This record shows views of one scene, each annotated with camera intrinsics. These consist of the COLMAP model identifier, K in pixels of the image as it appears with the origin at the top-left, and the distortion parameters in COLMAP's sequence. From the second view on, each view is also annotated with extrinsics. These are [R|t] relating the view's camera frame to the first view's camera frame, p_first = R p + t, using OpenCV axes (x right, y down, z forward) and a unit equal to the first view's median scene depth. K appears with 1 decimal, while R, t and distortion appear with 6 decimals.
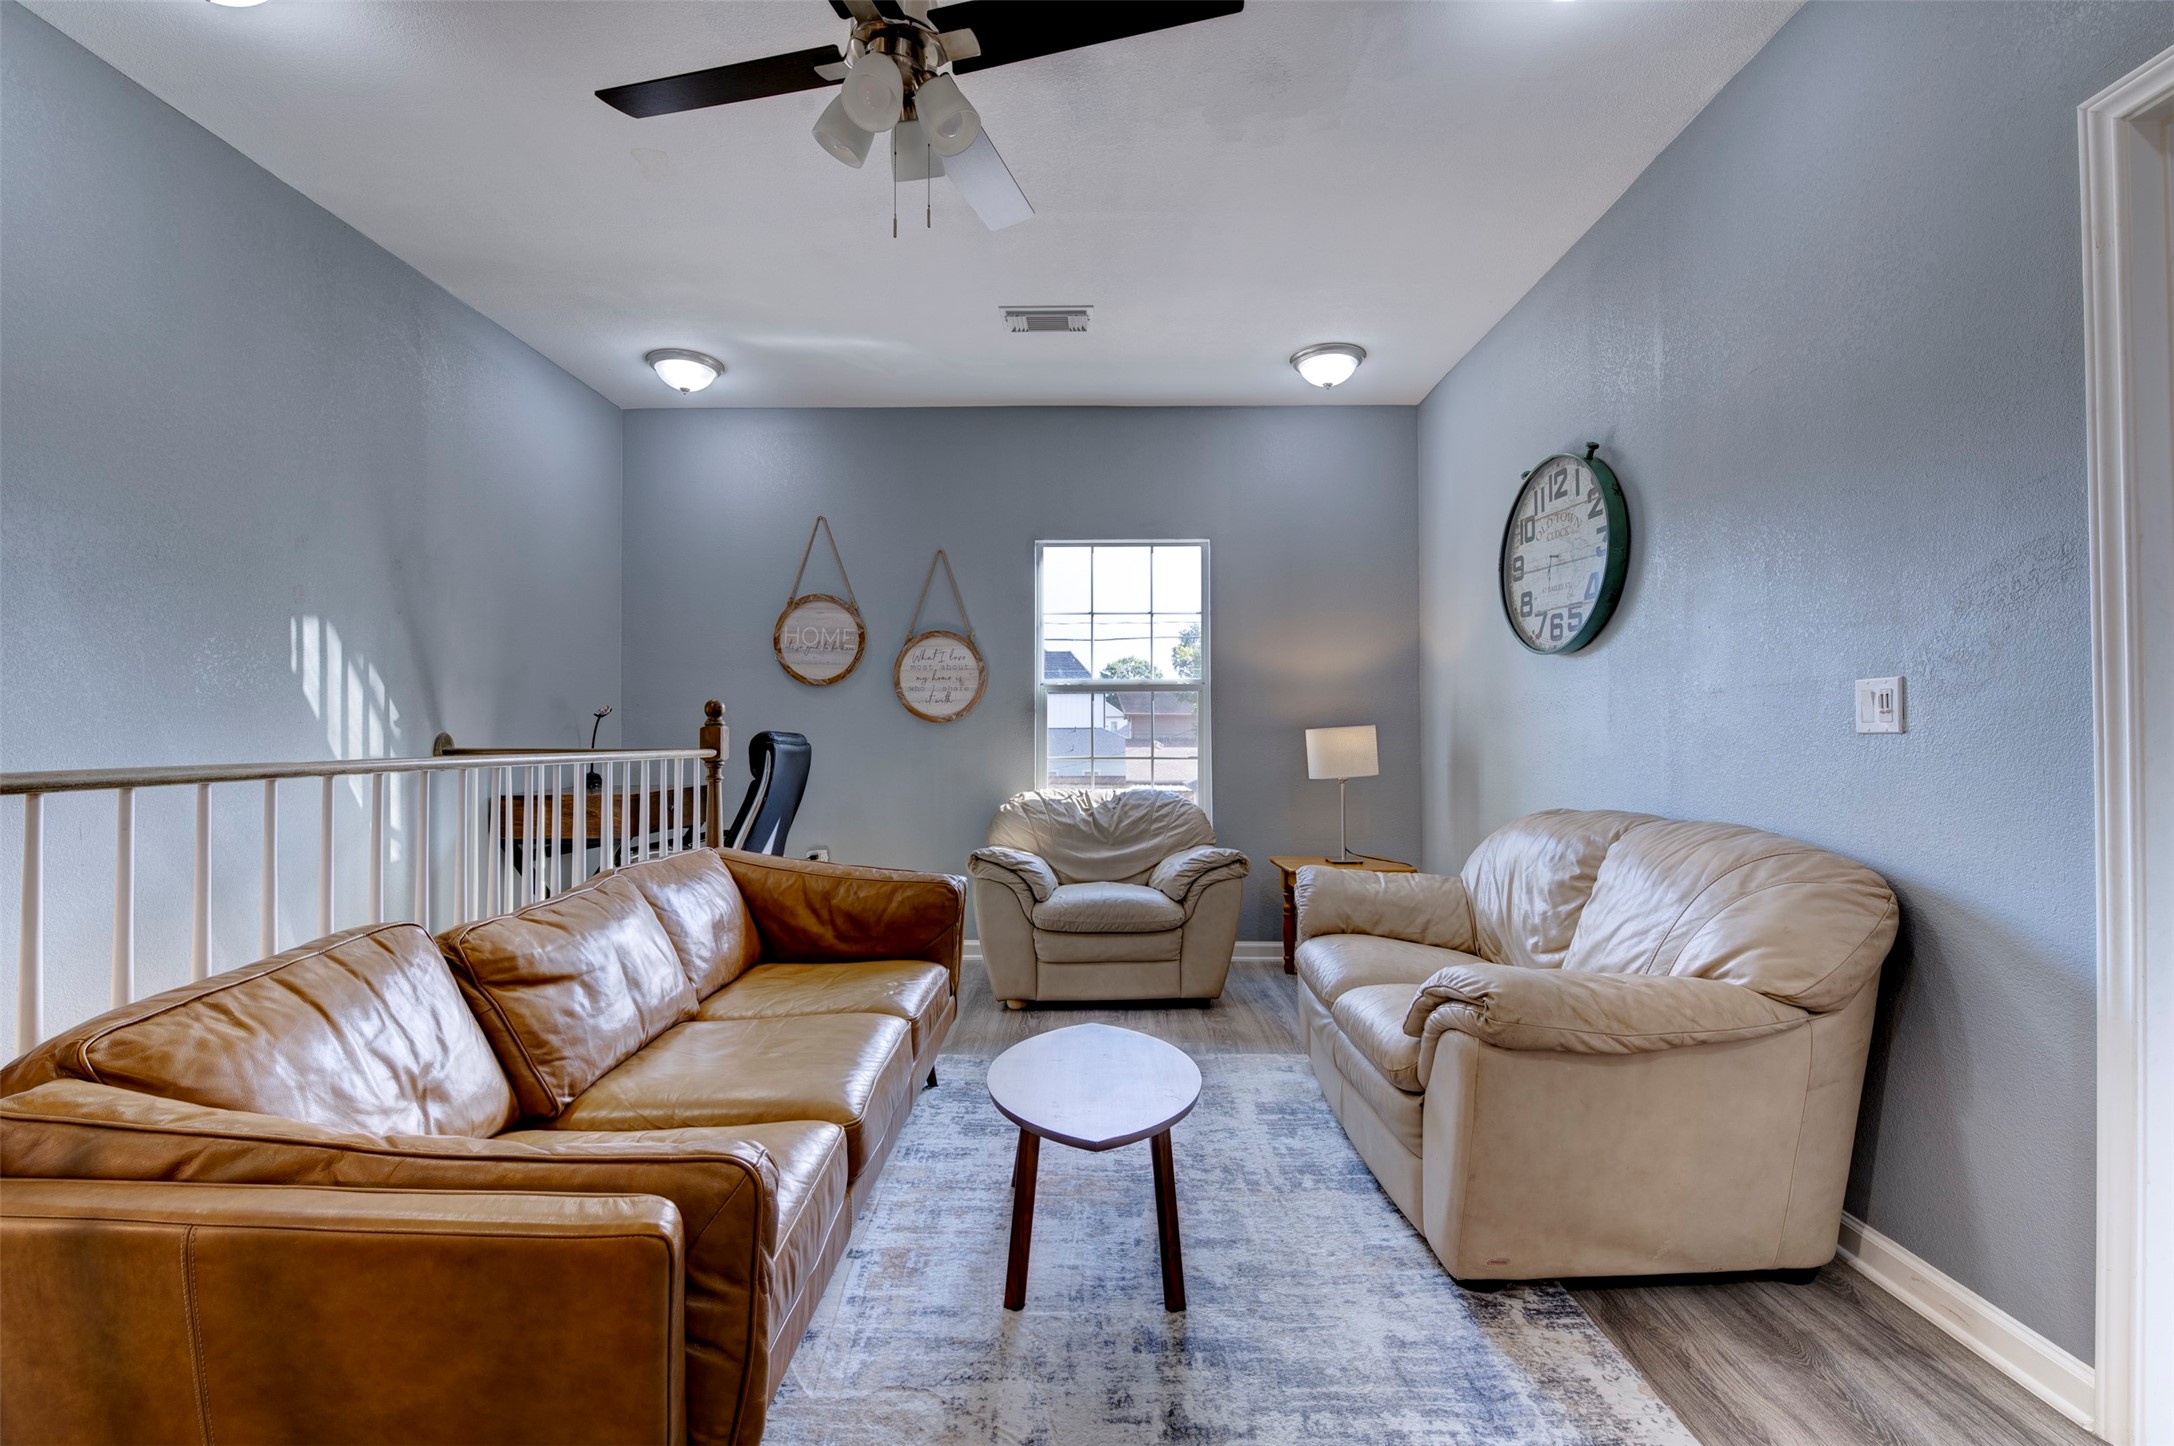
lens RADIAL K [[973.5, 0, 1087.8], [0, 973.5, 723.2], [0, 0, 1]] dist [0.000245, -0.000110]
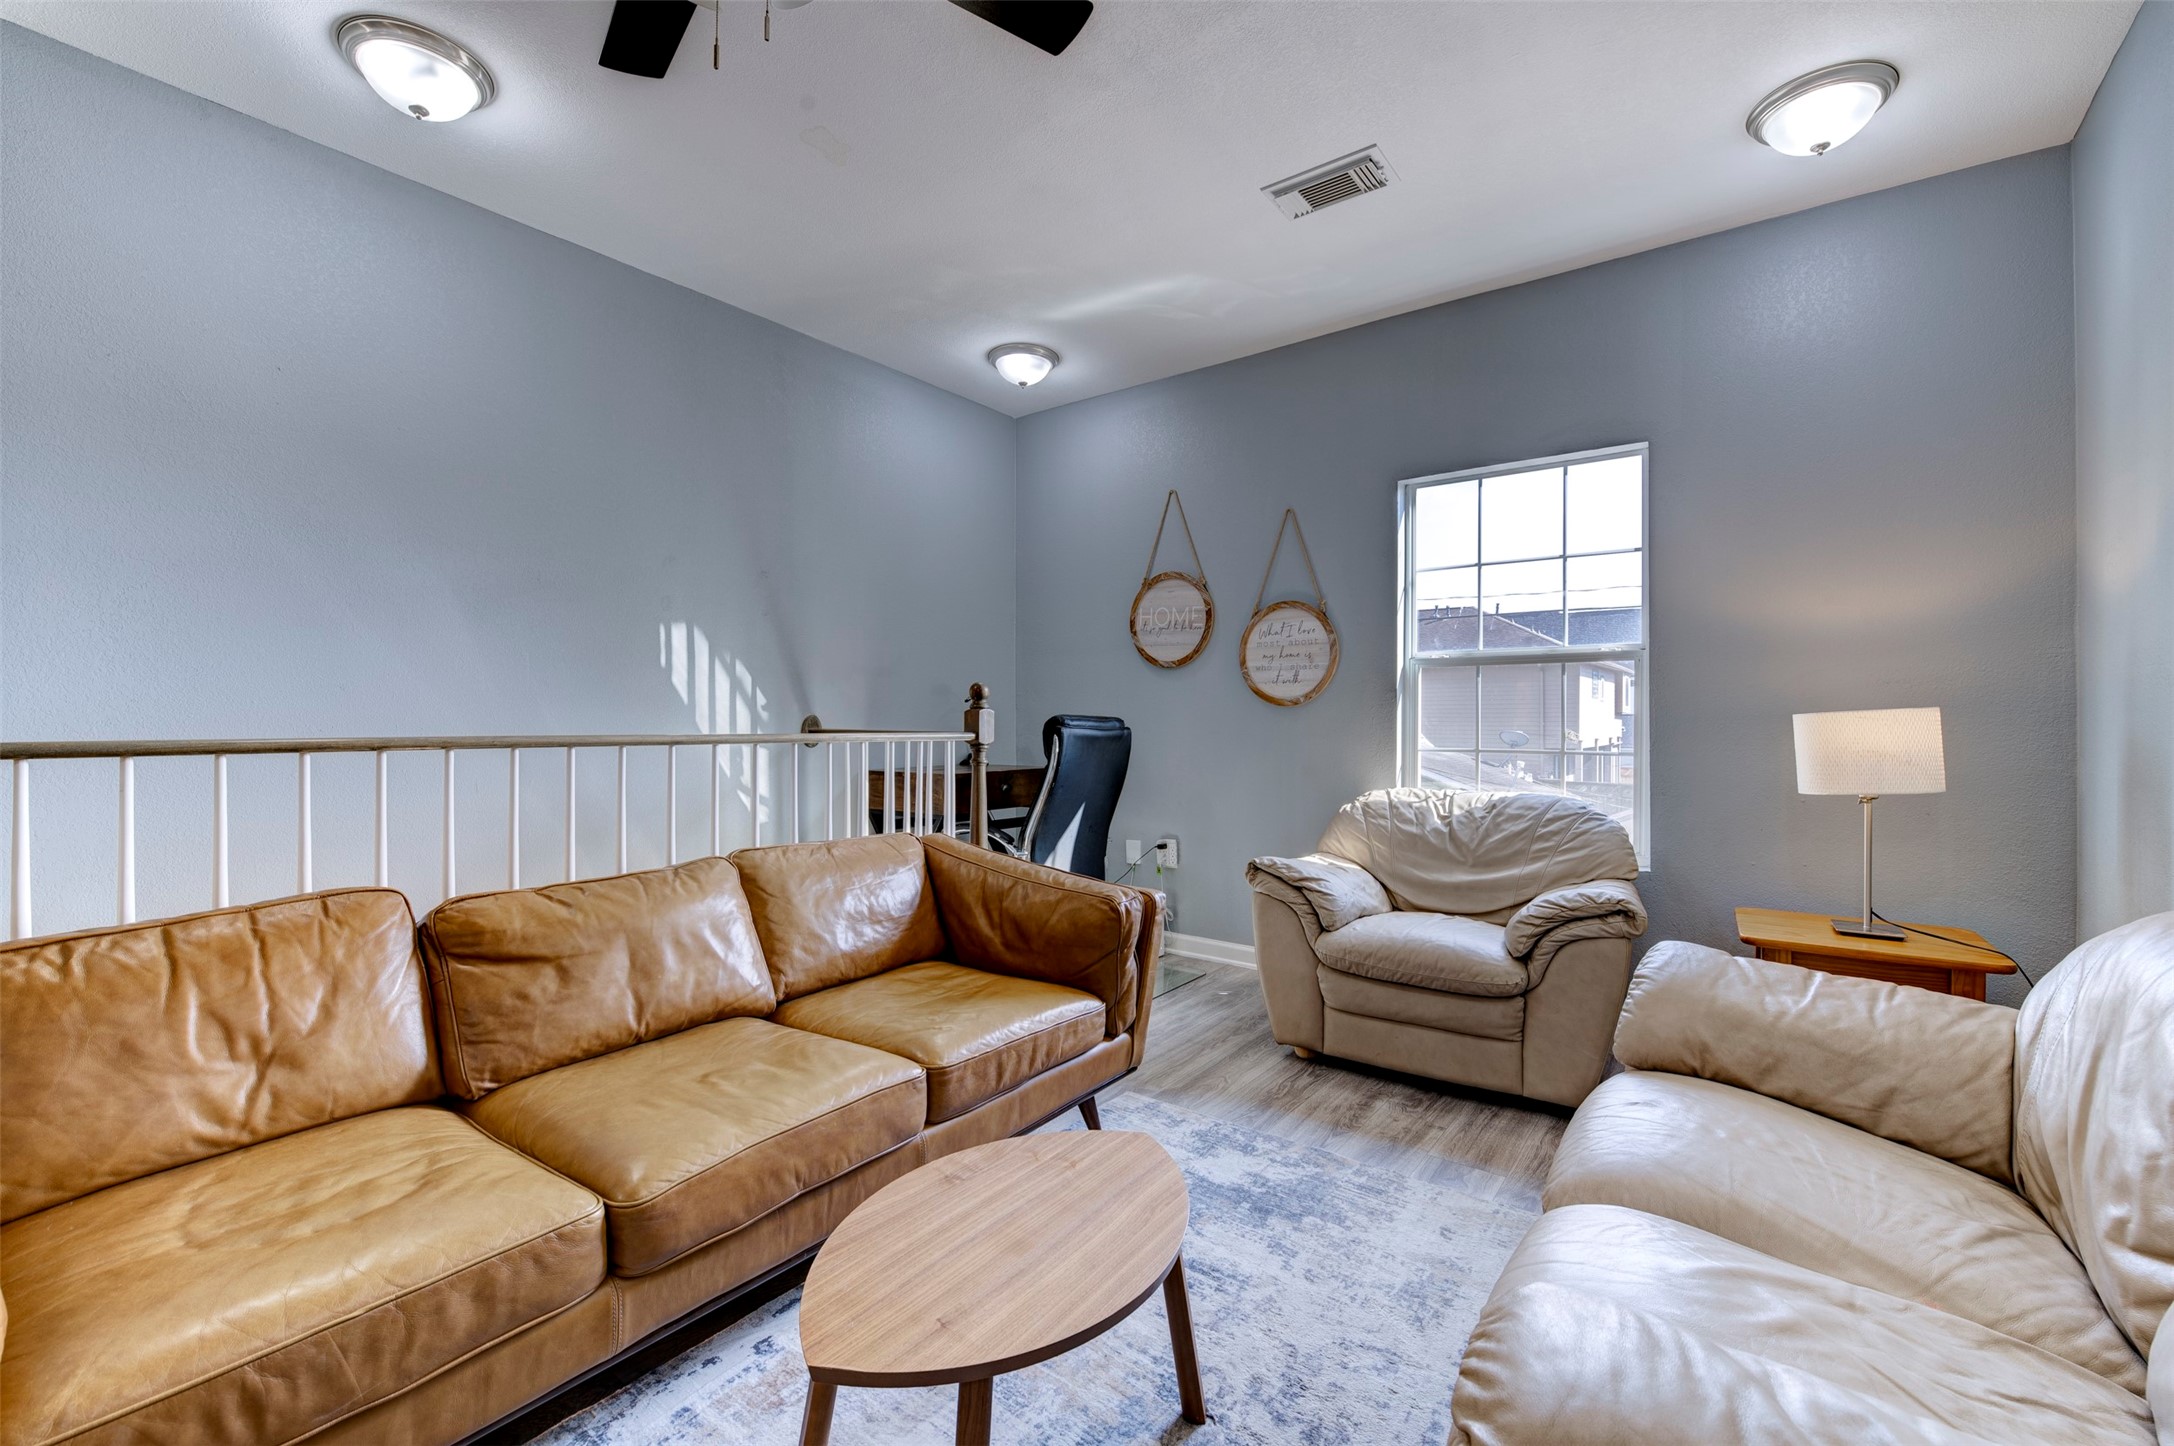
lens RADIAL K [[892.7, 0, 1084.7], [0, 892.7, 723.8], [0, 0, 1]] dist [-0.013651, -0.001981]
pose [[0.799817, 0.008122, -0.600189, 0.227643], [0.001516, 0.999878, 0.015551, 0.003363], [0.600242, -0.013348, 0.799707, 0.304802]]
